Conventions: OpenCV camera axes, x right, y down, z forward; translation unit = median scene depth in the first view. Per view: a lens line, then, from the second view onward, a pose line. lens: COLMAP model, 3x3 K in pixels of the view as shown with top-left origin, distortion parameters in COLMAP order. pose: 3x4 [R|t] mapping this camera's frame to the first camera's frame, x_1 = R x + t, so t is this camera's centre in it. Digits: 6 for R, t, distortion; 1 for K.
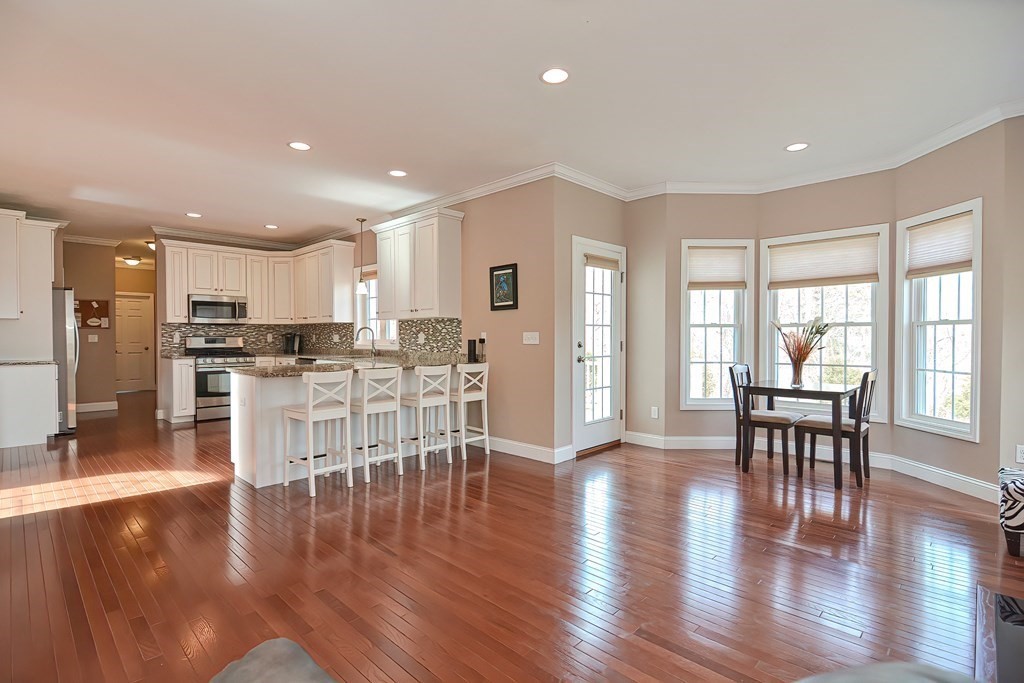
lens RADIAL K [[492.6, 0, 511.5], [0, 492.6, 340.7], [0, 0, 1]] dist [0.006251, -0.001035]
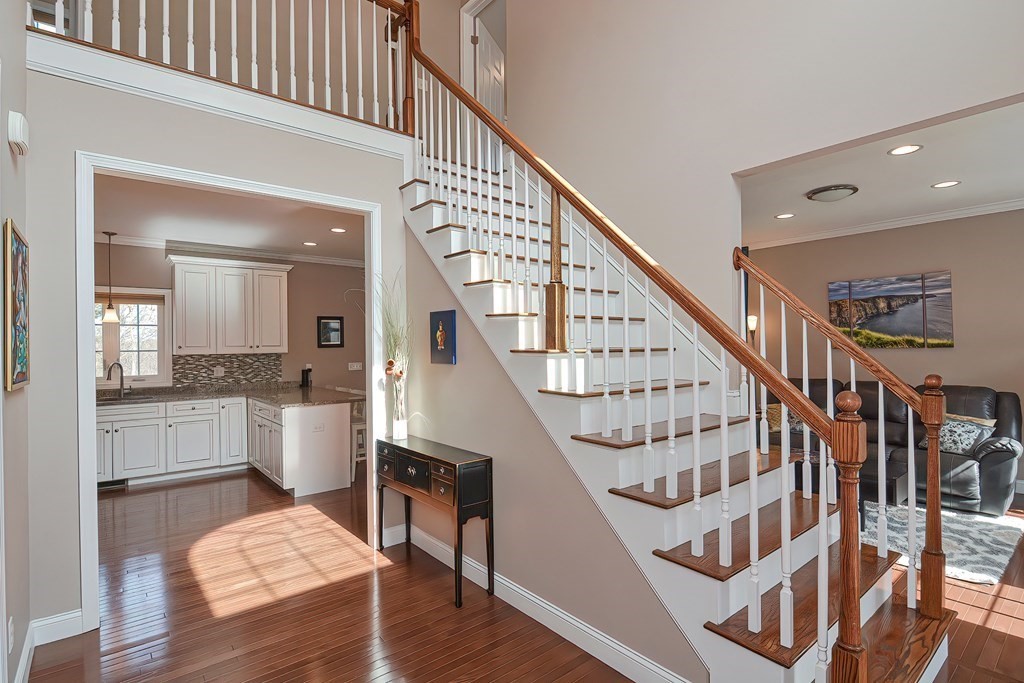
lens RADIAL K [[492.6, 0, 511.0], [0, 492.6, 343.9], [0, 0, 1]] dist [0.006251, -0.001035]
pose [[0.111714, 0.000439, 0.993740, -1.373137], [0.018728, 0.999821, -0.002547, -0.059555], [-0.993564, 0.018895, 0.111685, 0.321192]]
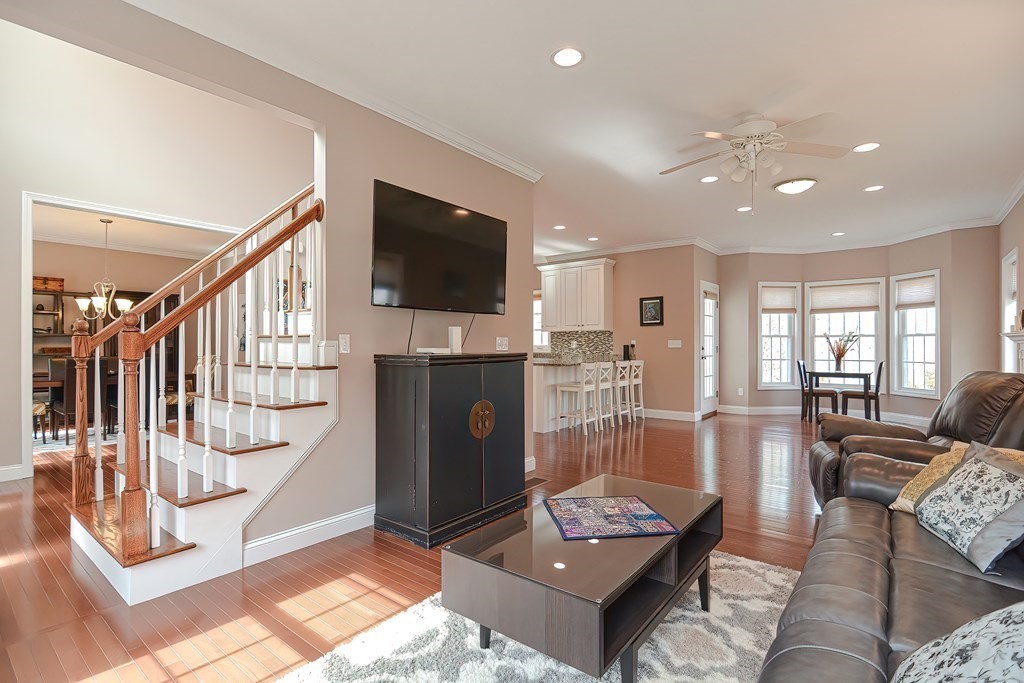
lens RADIAL K [[492.6, 0, 510.5], [0, 492.6, 340.6], [0, 0, 1]] dist [0.006251, -0.001035]
pose [[0.994671, 0.001881, 0.103083, -0.616525], [0.000044, 0.999826, -0.018665, 0.012834], [-0.103100, 0.018570, 0.994498, -0.496096]]
